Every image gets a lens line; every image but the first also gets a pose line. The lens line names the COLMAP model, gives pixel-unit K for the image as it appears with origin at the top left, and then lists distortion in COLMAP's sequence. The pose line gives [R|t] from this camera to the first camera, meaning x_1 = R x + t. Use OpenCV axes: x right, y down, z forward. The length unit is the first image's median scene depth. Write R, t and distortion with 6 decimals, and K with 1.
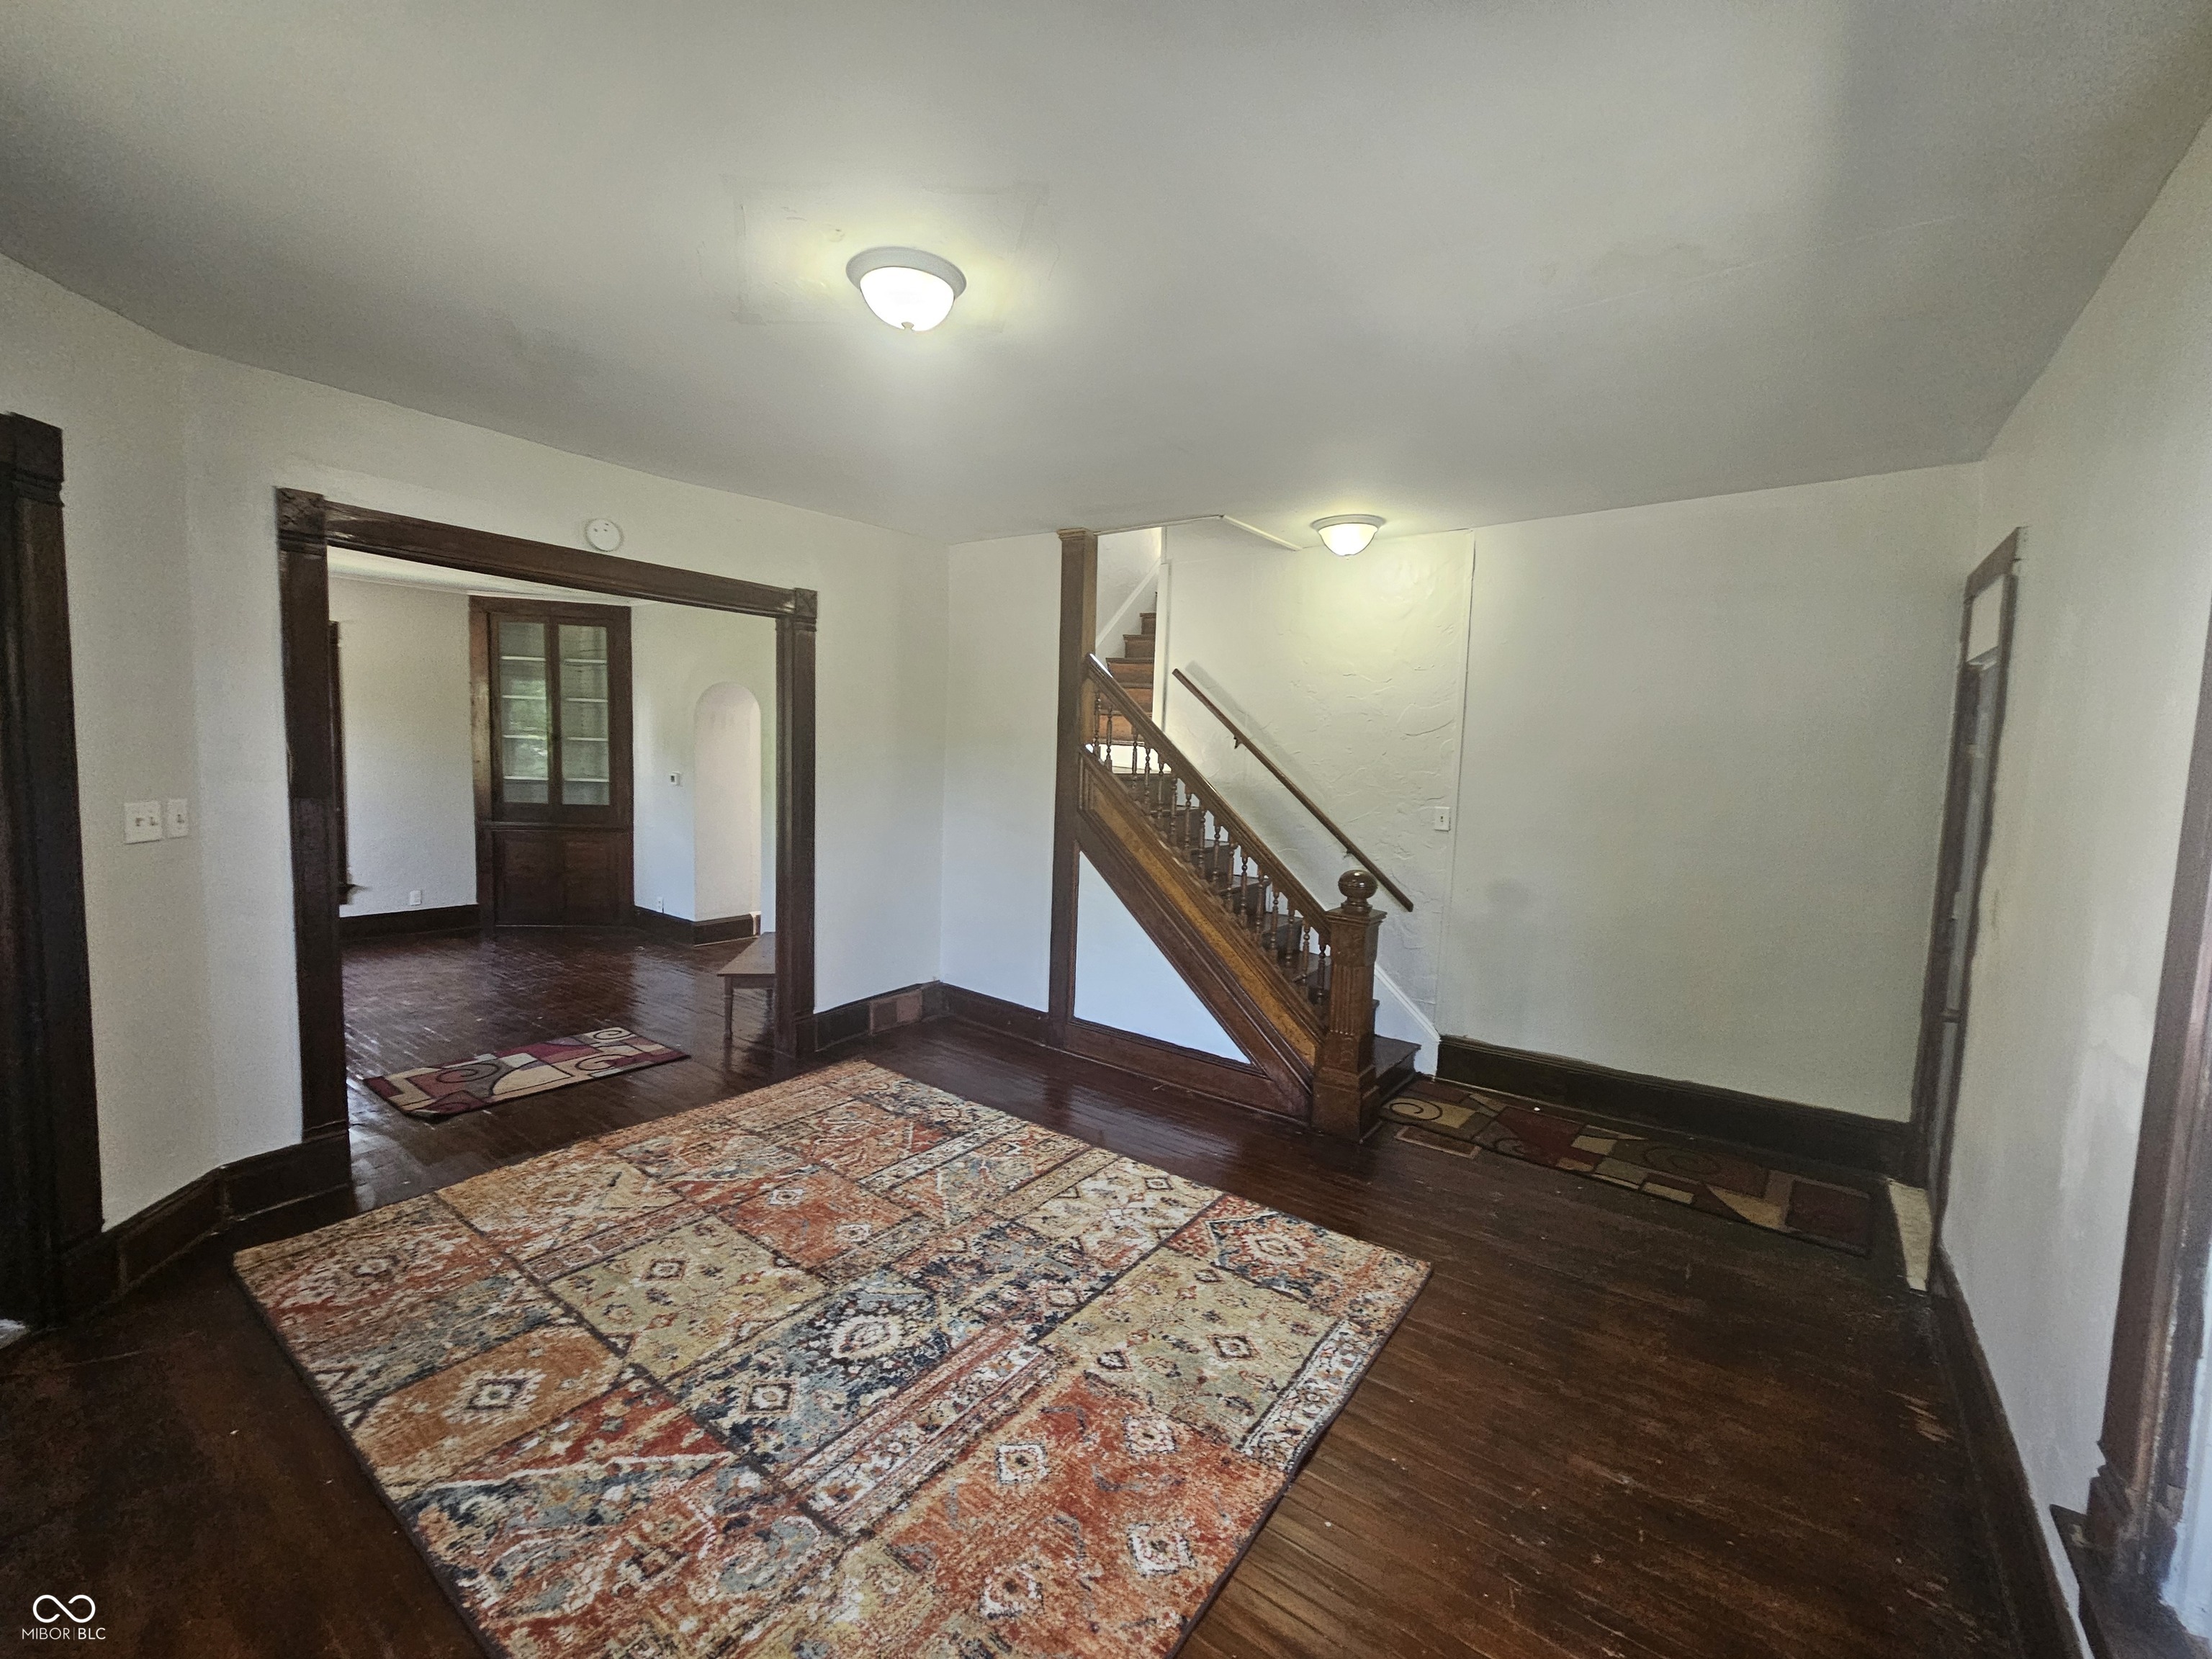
lens RADIAL K [[913.8, 0, 1099.1], [0, 913.8, 831.3], [0, 0, 1]] dist [-0.002030, 0.002639]
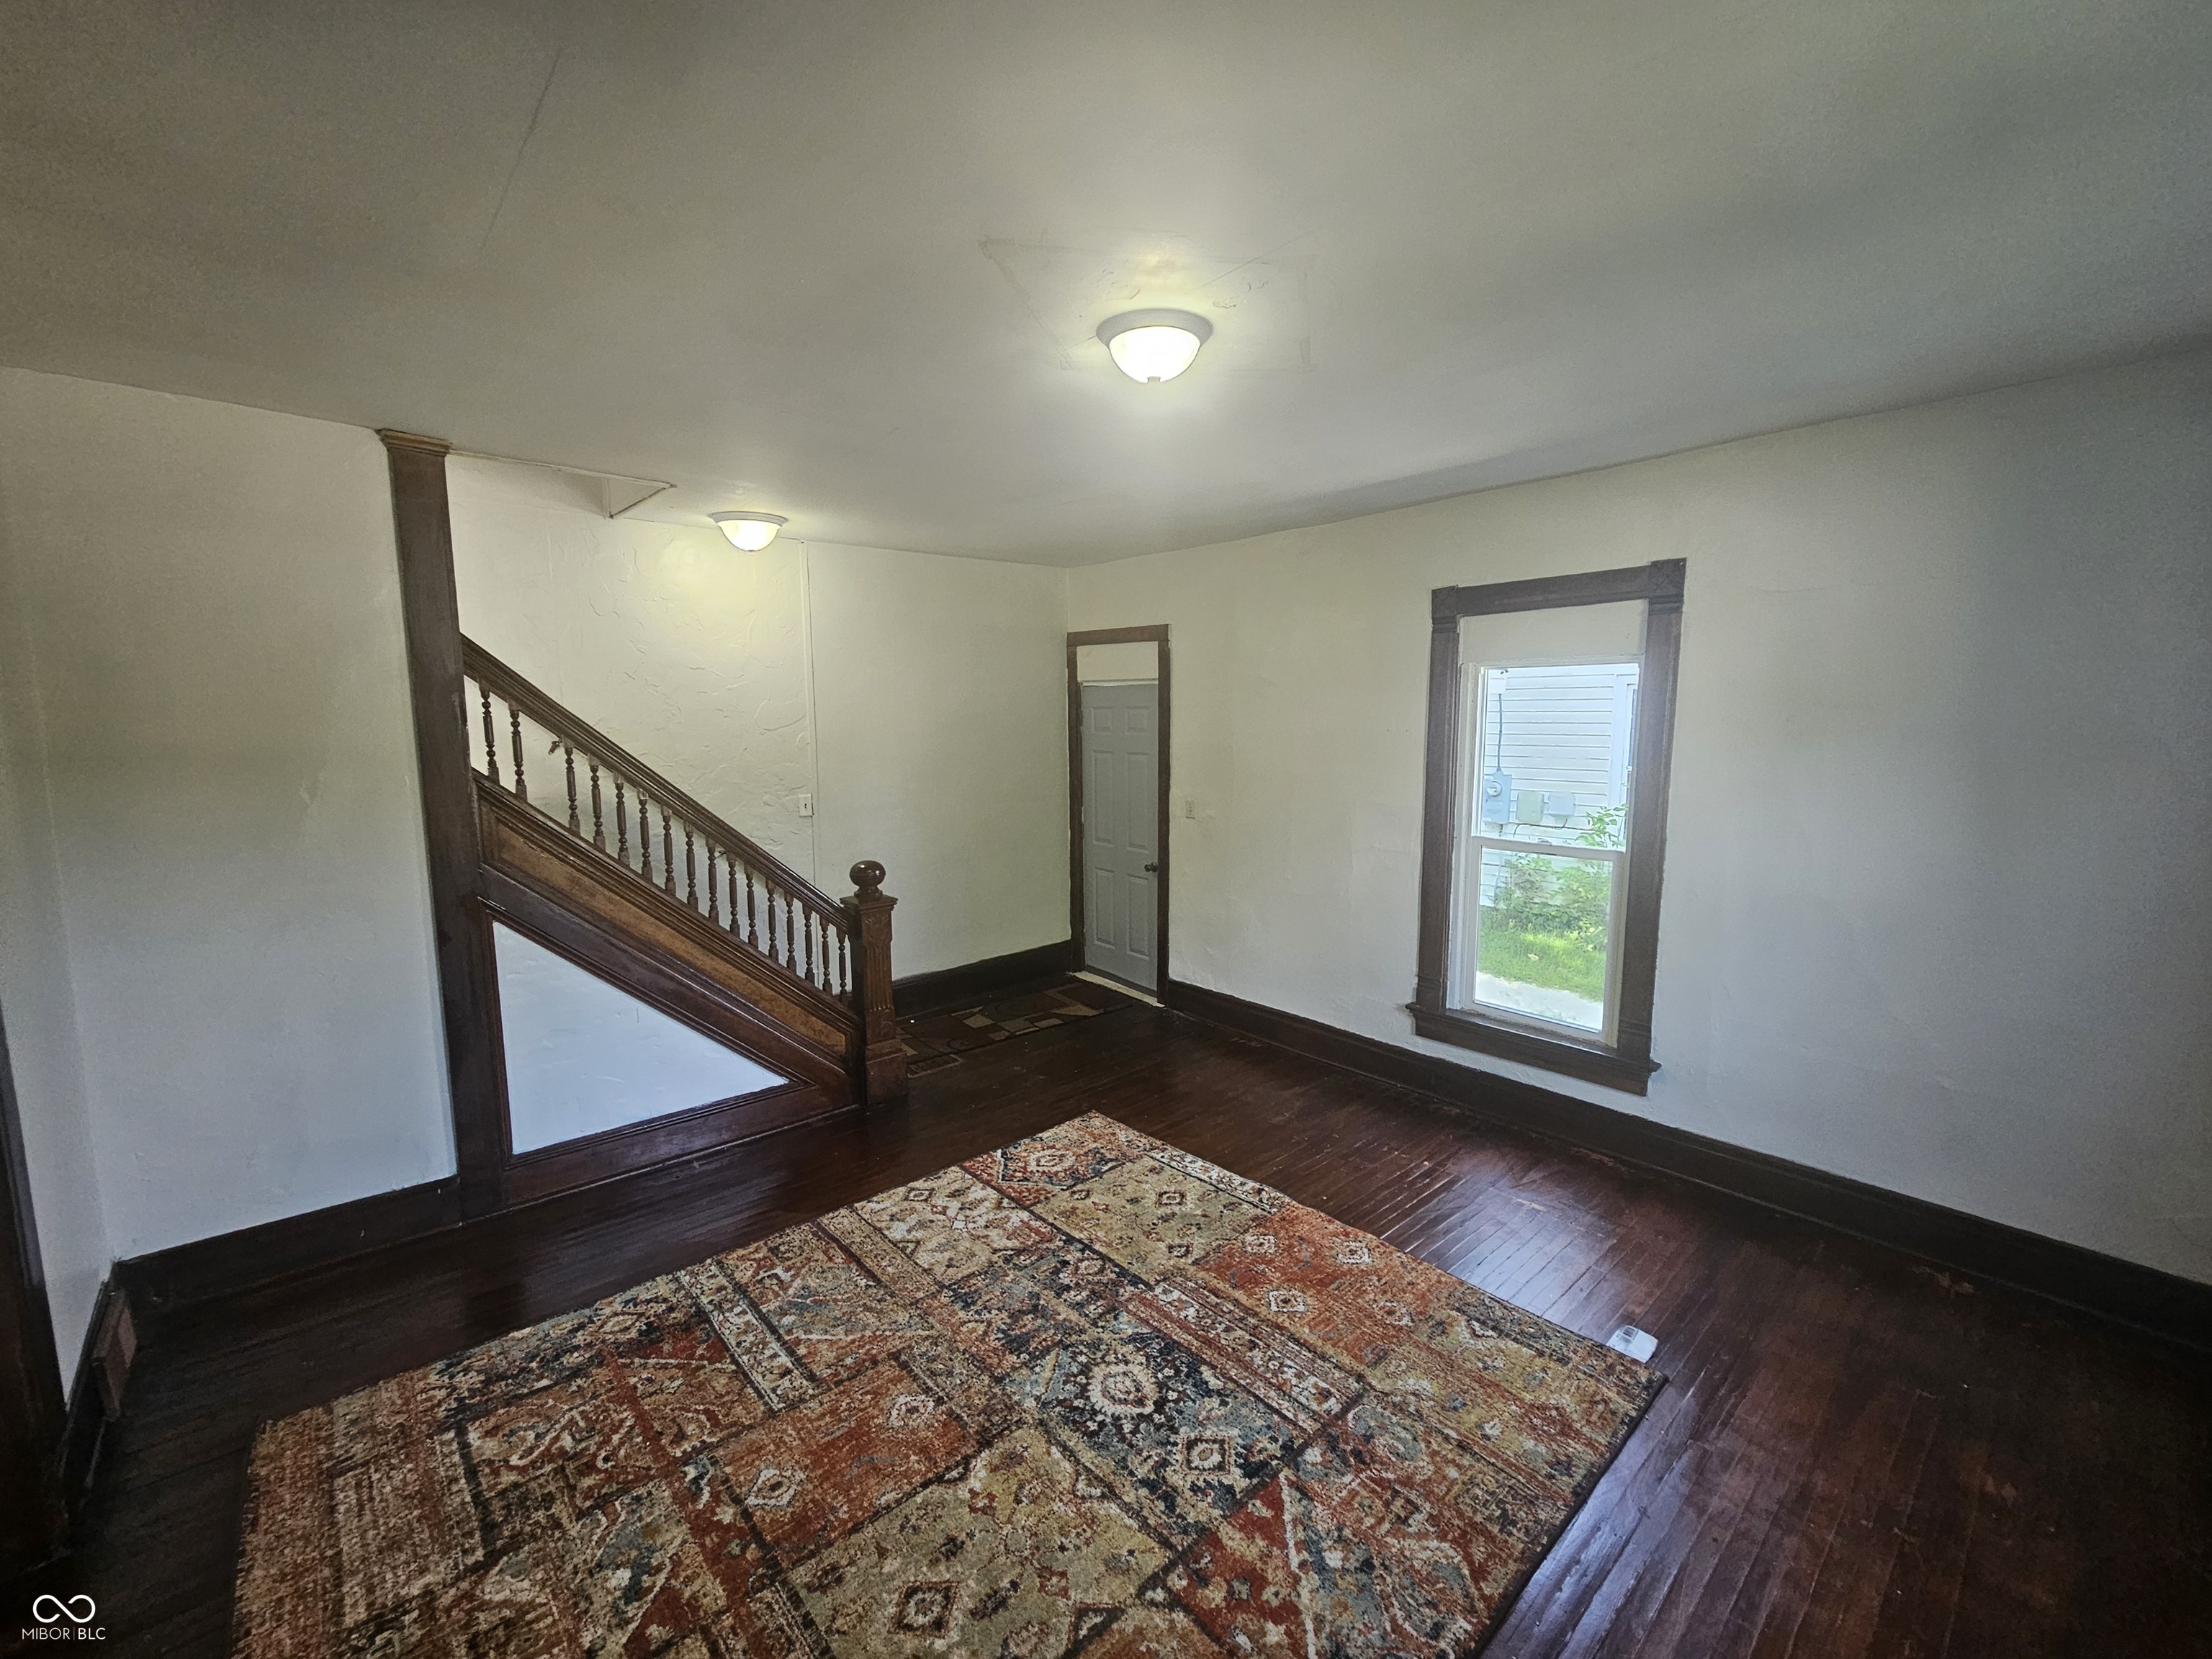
lens RADIAL K [[913.8, 0, 1113.4], [0, 913.8, 834.2], [0, 0, 1]] dist [-0.002030, 0.002639]
pose [[0.201674, -0.162331, 0.965907, -1.223090], [0.099950, 0.984433, 0.144575, -0.201333], [-0.974340, 0.067386, 0.214760, 0.829731]]
